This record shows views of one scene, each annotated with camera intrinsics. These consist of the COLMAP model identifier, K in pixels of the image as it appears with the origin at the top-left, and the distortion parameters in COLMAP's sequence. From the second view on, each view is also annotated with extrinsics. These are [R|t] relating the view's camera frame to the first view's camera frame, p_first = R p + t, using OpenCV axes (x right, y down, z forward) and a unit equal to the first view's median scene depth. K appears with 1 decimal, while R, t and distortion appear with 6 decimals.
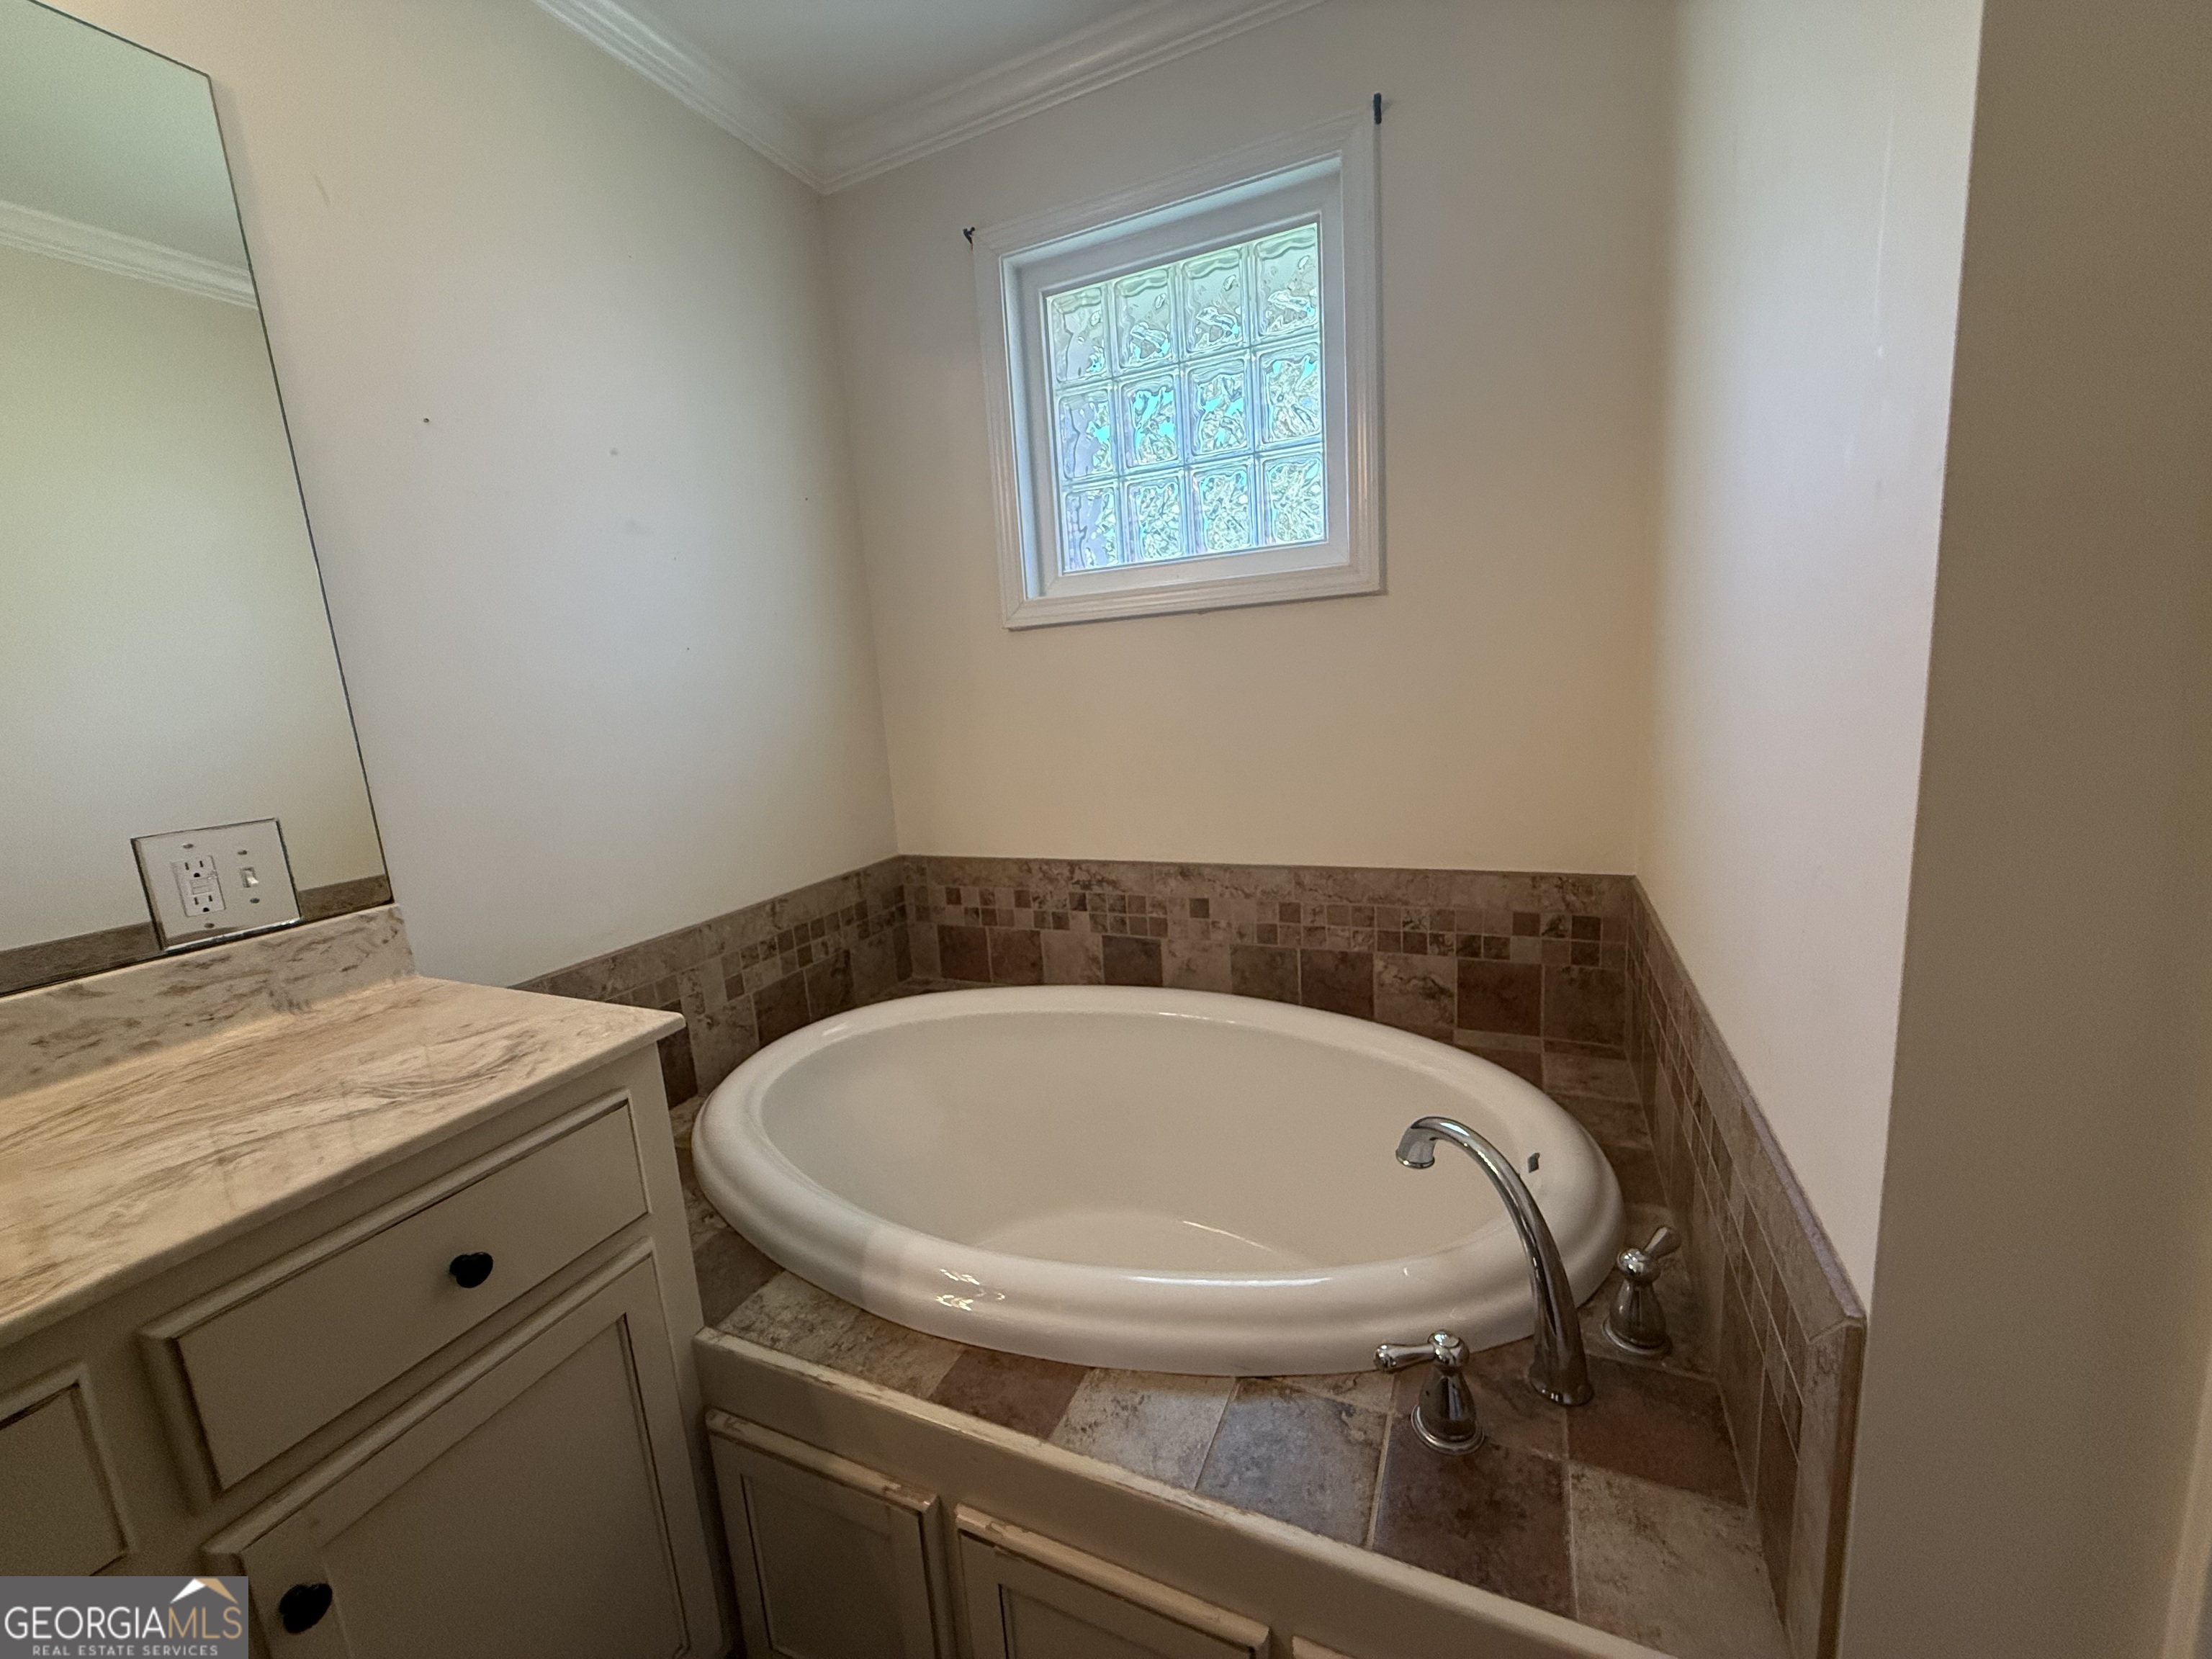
lens RADIAL K [[881.3, 0, 1088.1], [0, 881.3, 832.8], [0, 0, 1]] dist [-0.000900, 0.000086]
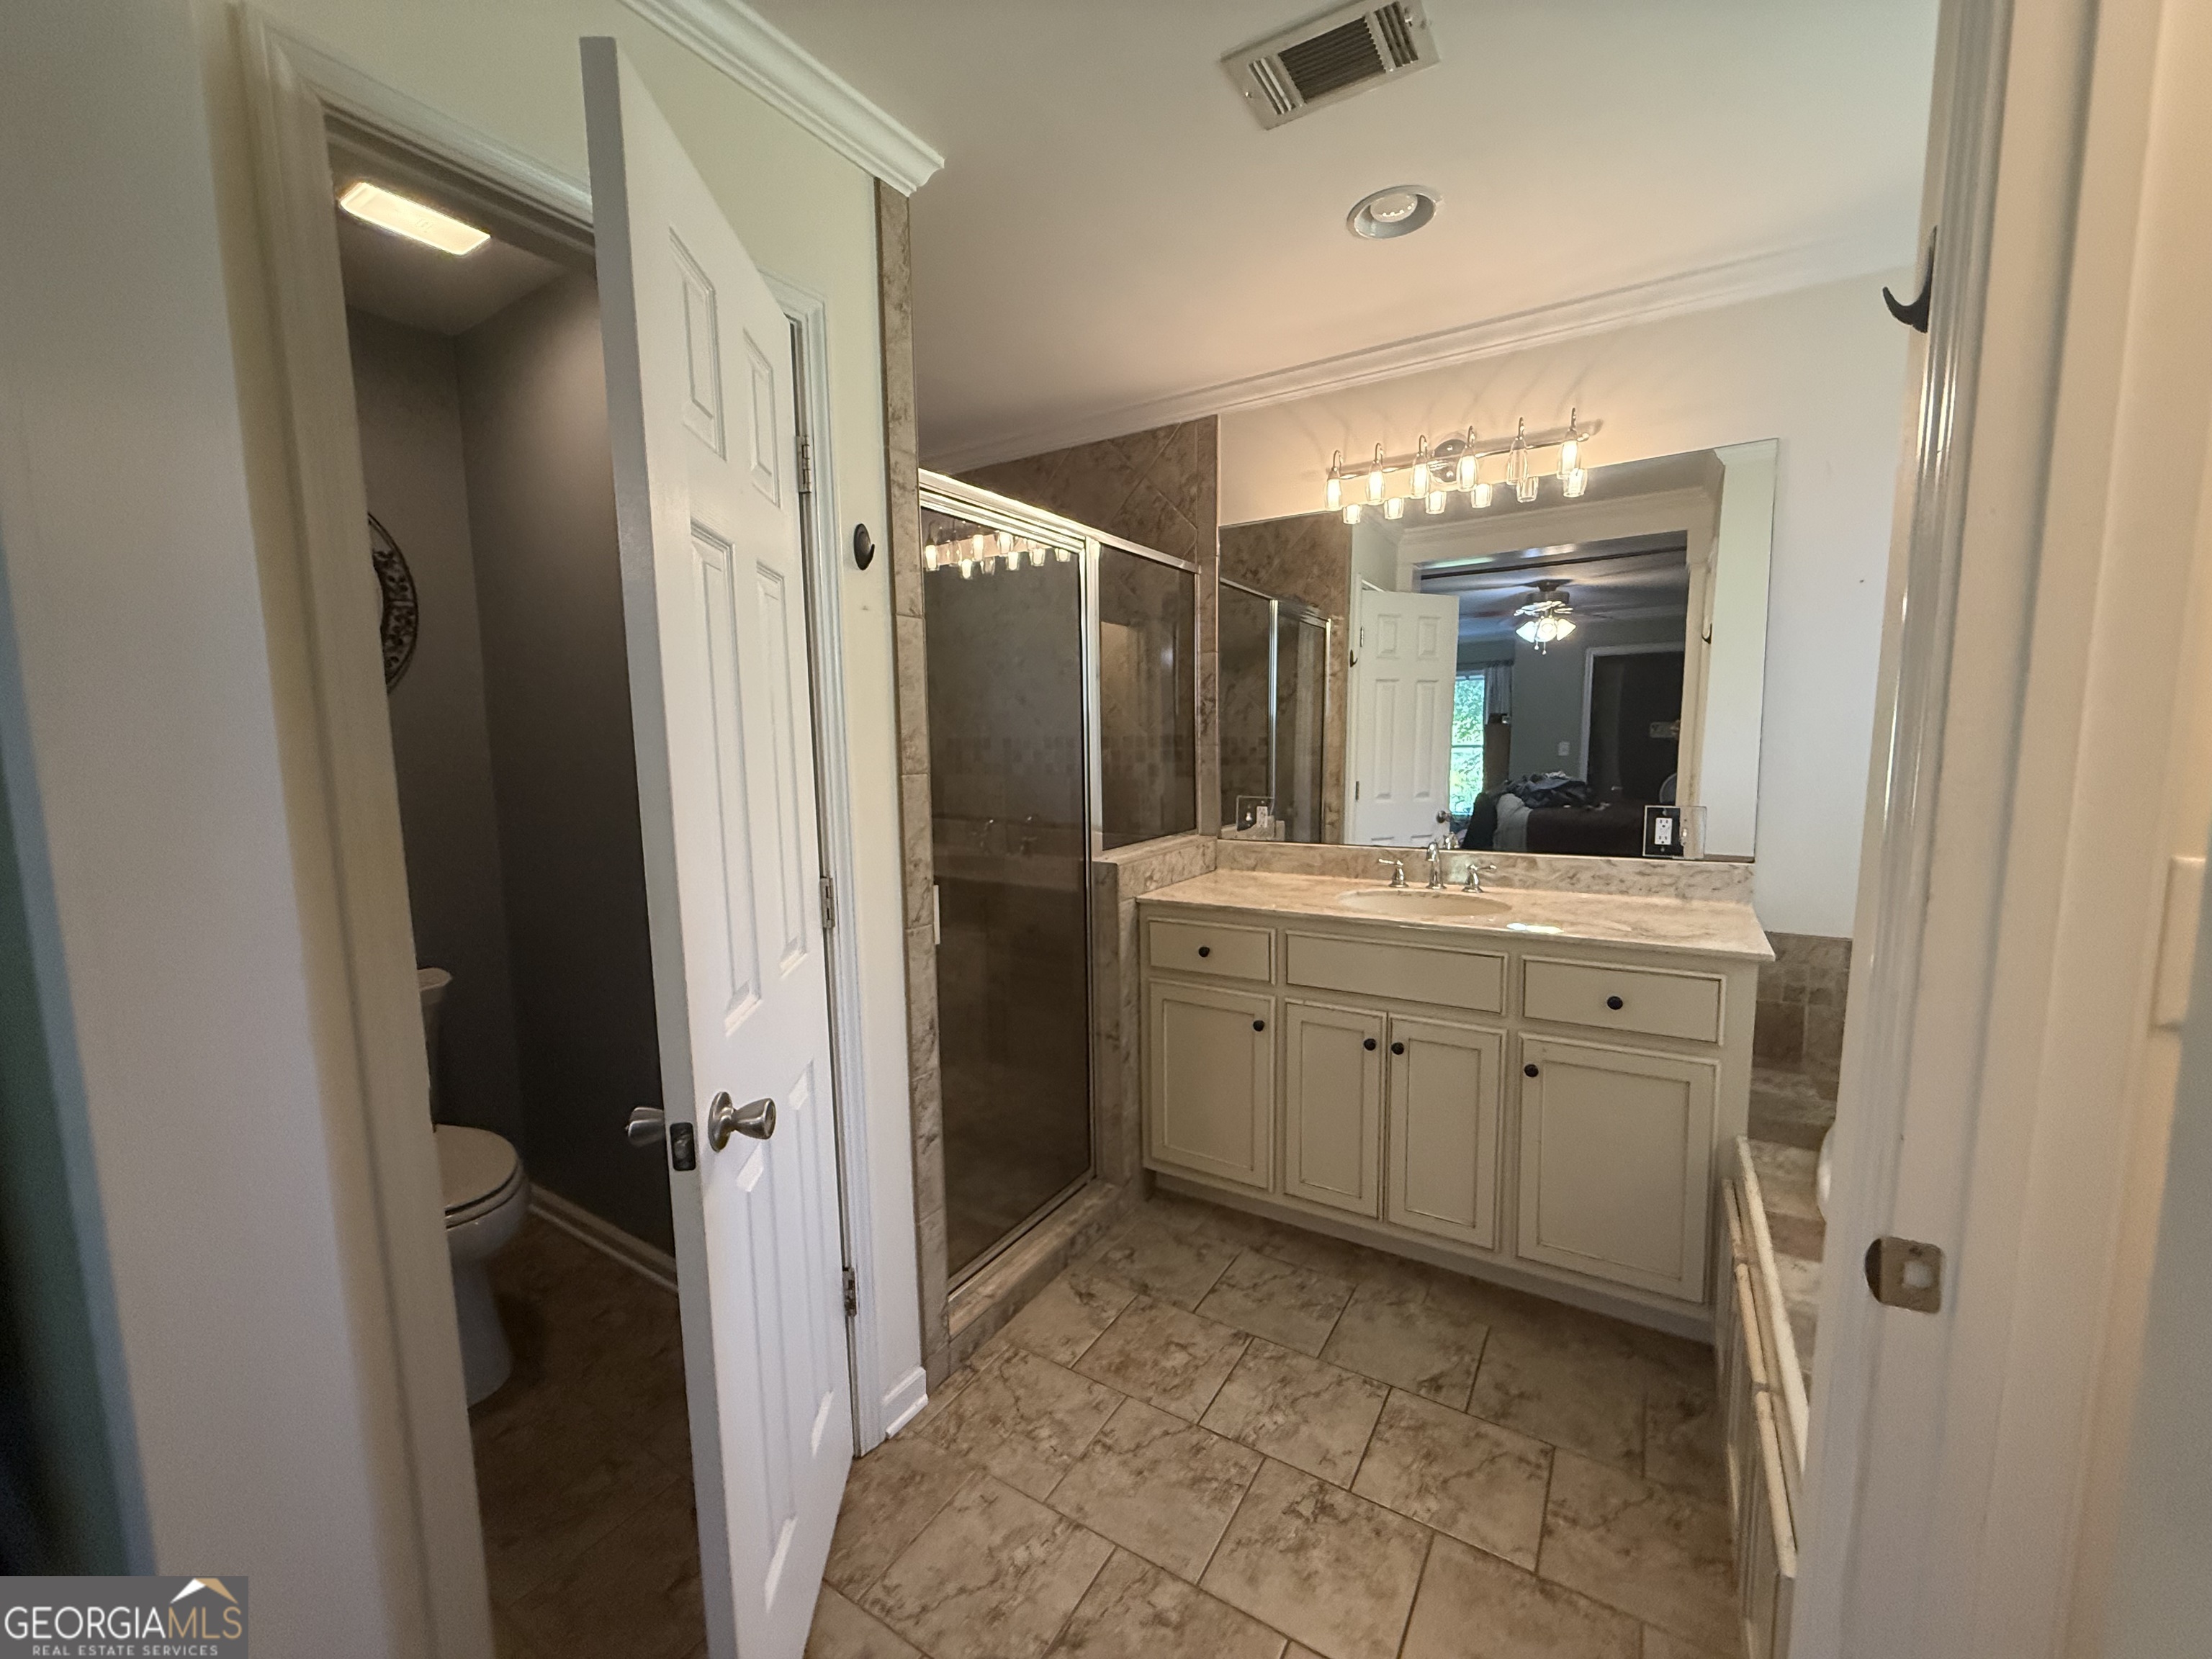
lens RADIAL K [[877.9, 0, 1106.0], [0, 877.9, 829.5], [0, 0, 1]] dist [0.003101, 0.000119]
pose [[-0.119190, 0.187514, -0.975004, 0.735150], [-0.146040, 0.968012, 0.204022, -0.107026], [0.982072, 0.166706, -0.087993, -0.099695]]
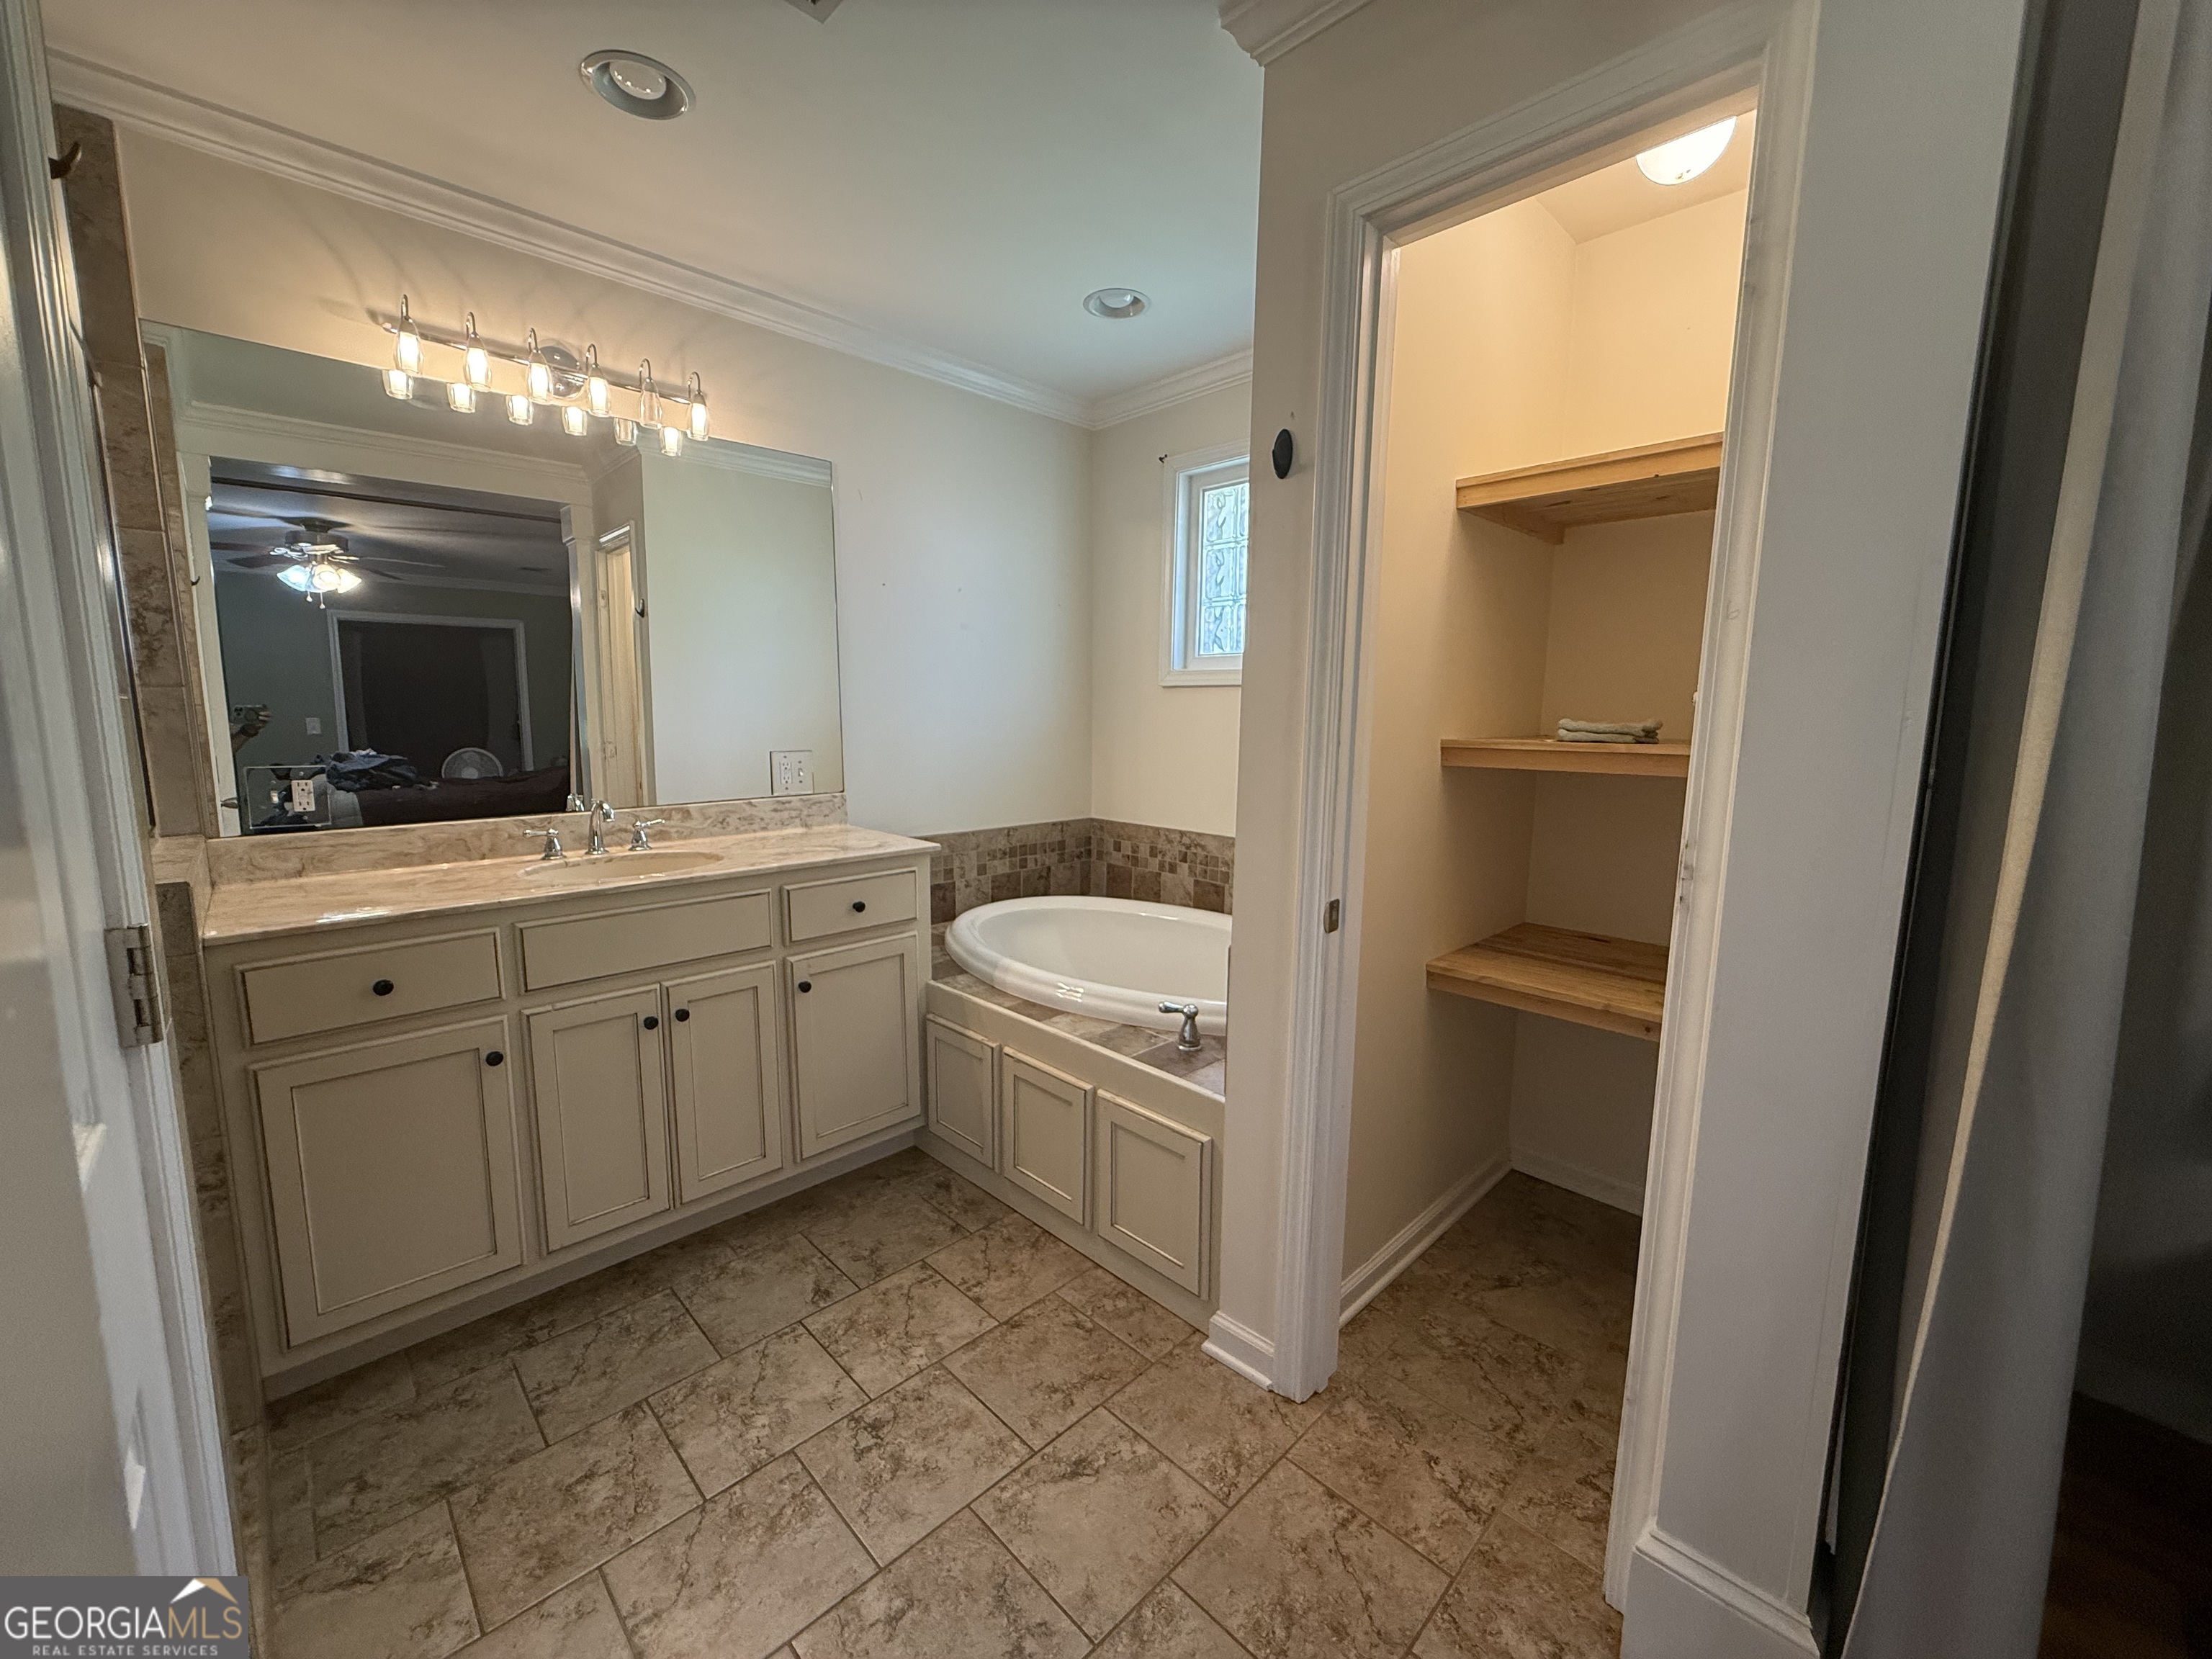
lens RADIAL K [[881.3, 0, 1088.1], [0, 881.3, 832.8], [0, 0, 1]] dist [-0.000900, 0.000086]
pose [[0.928483, 0.129097, -0.348214, 0.422115], [-0.137388, 0.990517, 0.000891, 0.063161], [0.345027, 0.047013, 0.937415, -0.634742]]
